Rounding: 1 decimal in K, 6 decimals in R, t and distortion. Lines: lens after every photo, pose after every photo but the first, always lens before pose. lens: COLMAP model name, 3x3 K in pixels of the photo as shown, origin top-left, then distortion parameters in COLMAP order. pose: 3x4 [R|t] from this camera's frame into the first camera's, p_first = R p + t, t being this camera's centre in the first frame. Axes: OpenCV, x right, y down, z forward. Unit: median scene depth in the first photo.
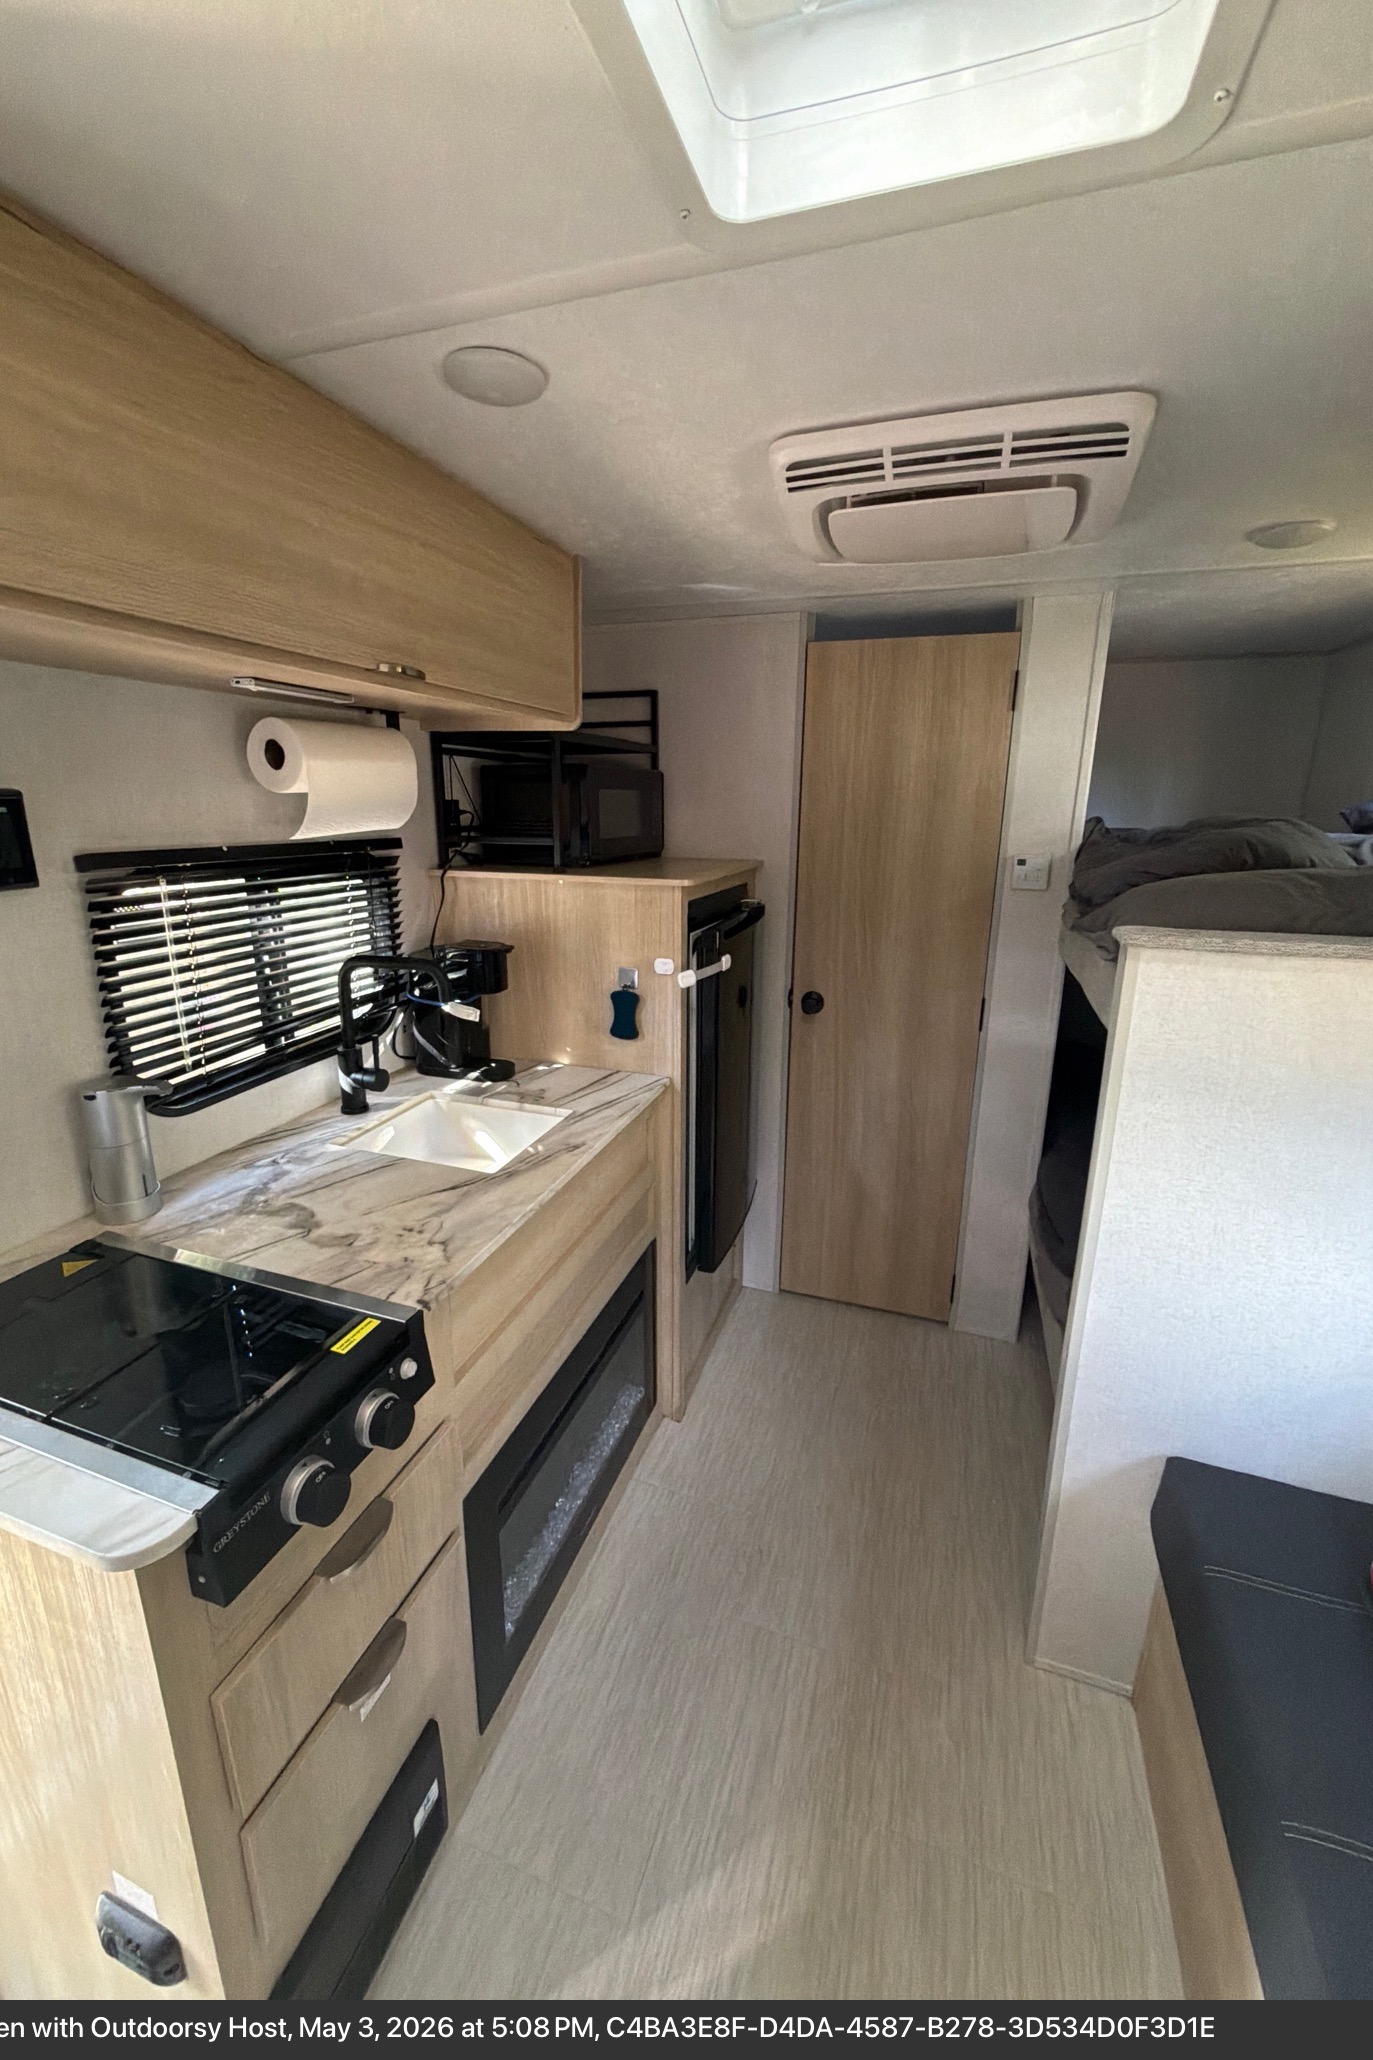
lens RADIAL K [[792.2, 0, 688.4], [0, 792.2, 998.2], [0, 0, 1]] dist [0.000799, 0.000123]
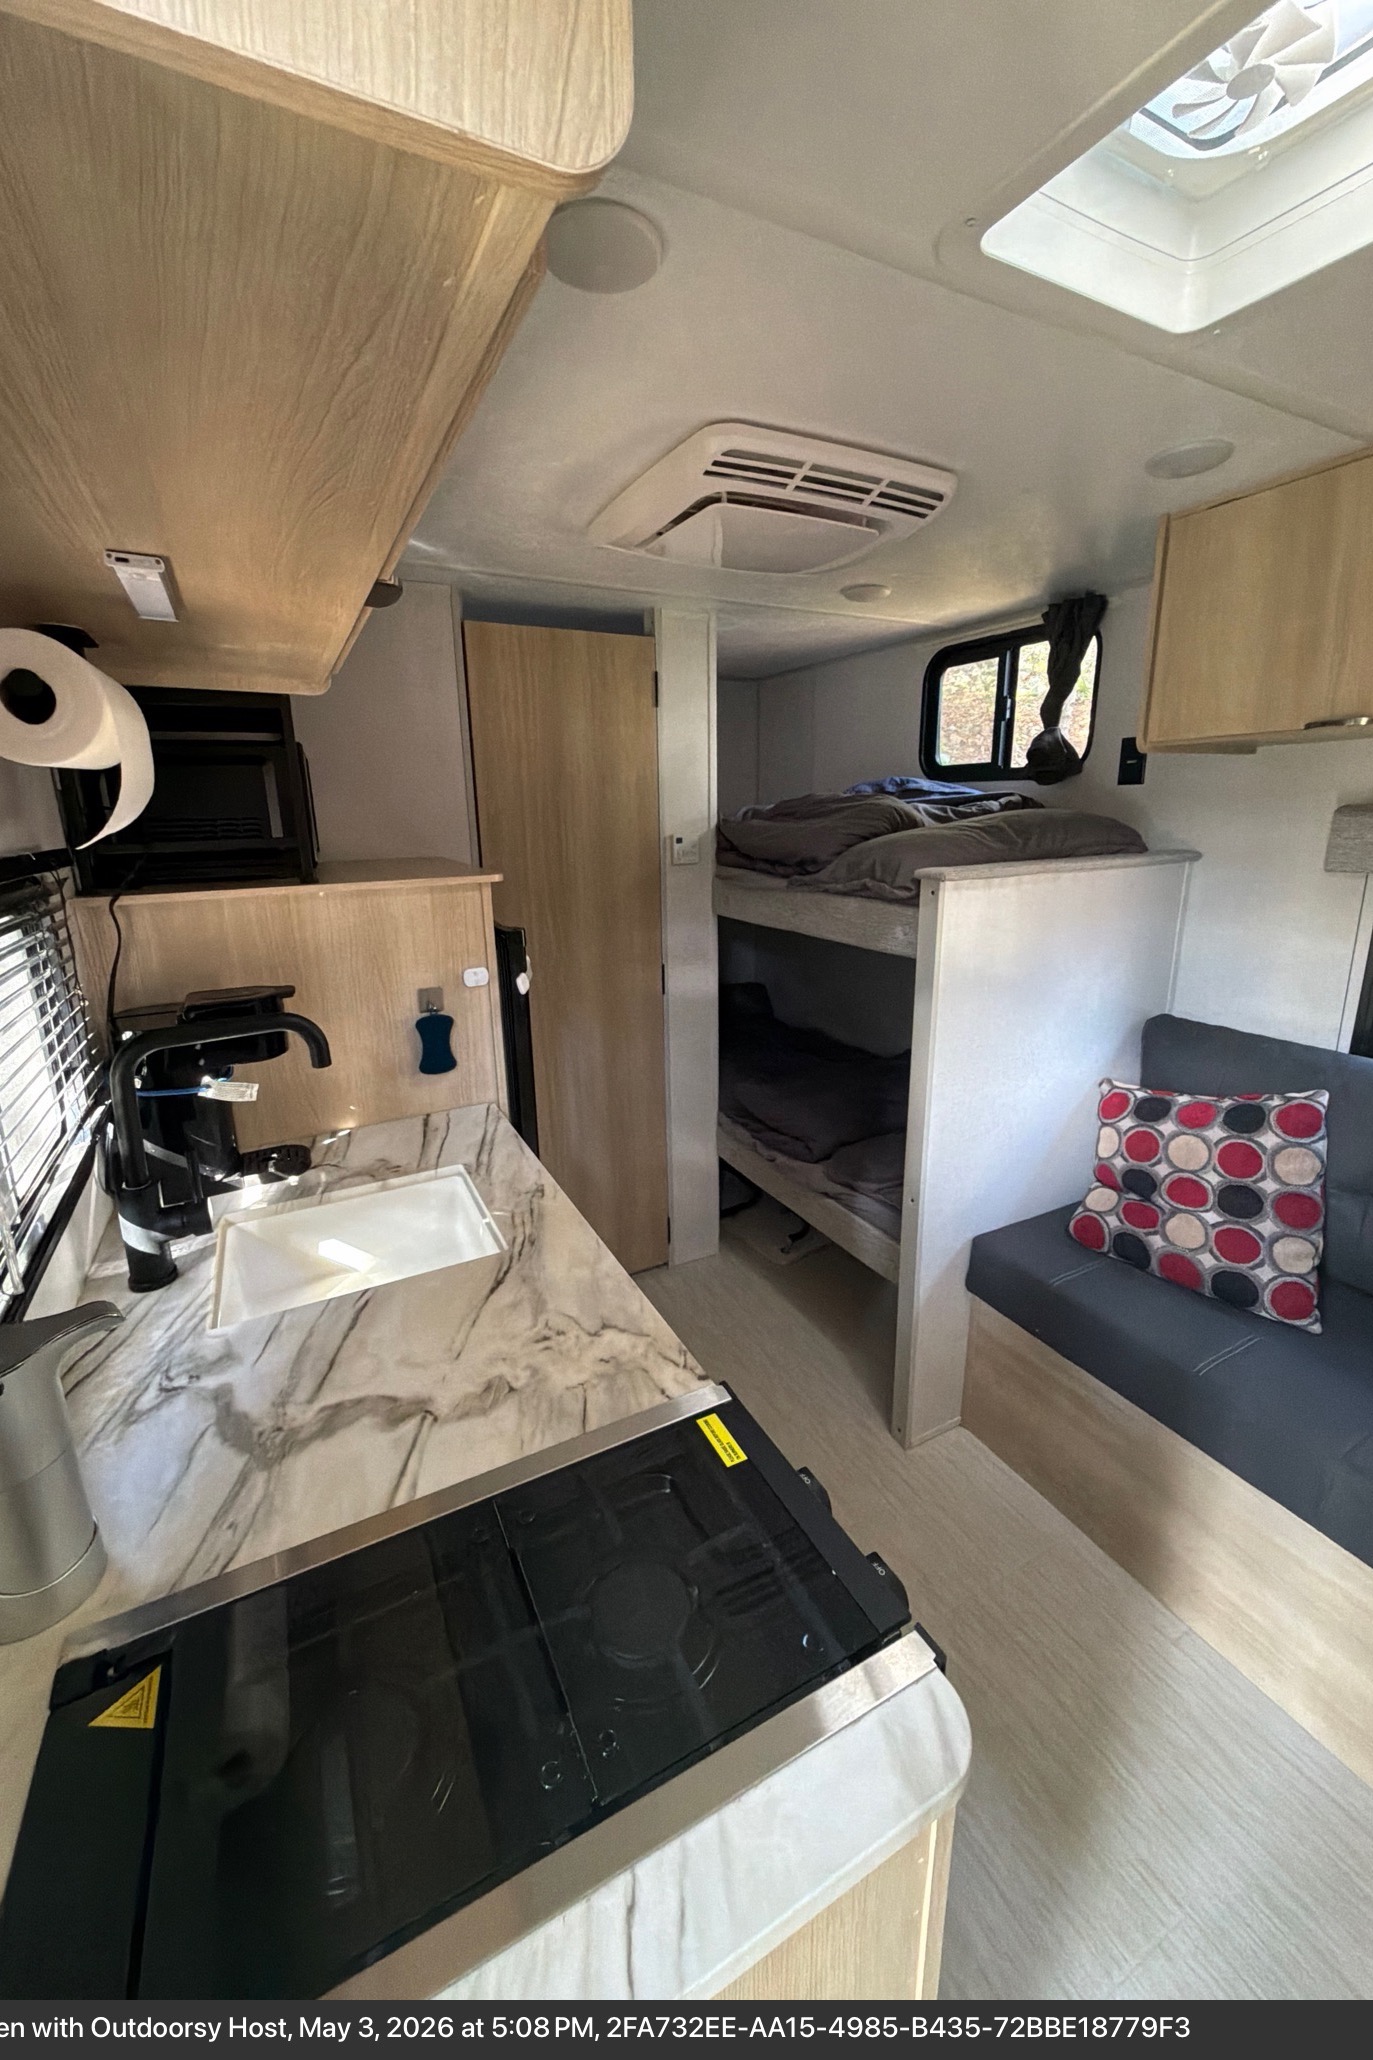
lens RADIAL K [[792.2, 0, 688.4], [0, 792.2, 998.2], [0, 0, 1]] dist [0.000799, 0.000123]
pose [[0.690236, -0.193810, 0.697145, -0.506916], [0.197723, 0.977312, 0.075935, -0.039690], [-0.696046, 0.085429, 0.712897, 0.235076]]
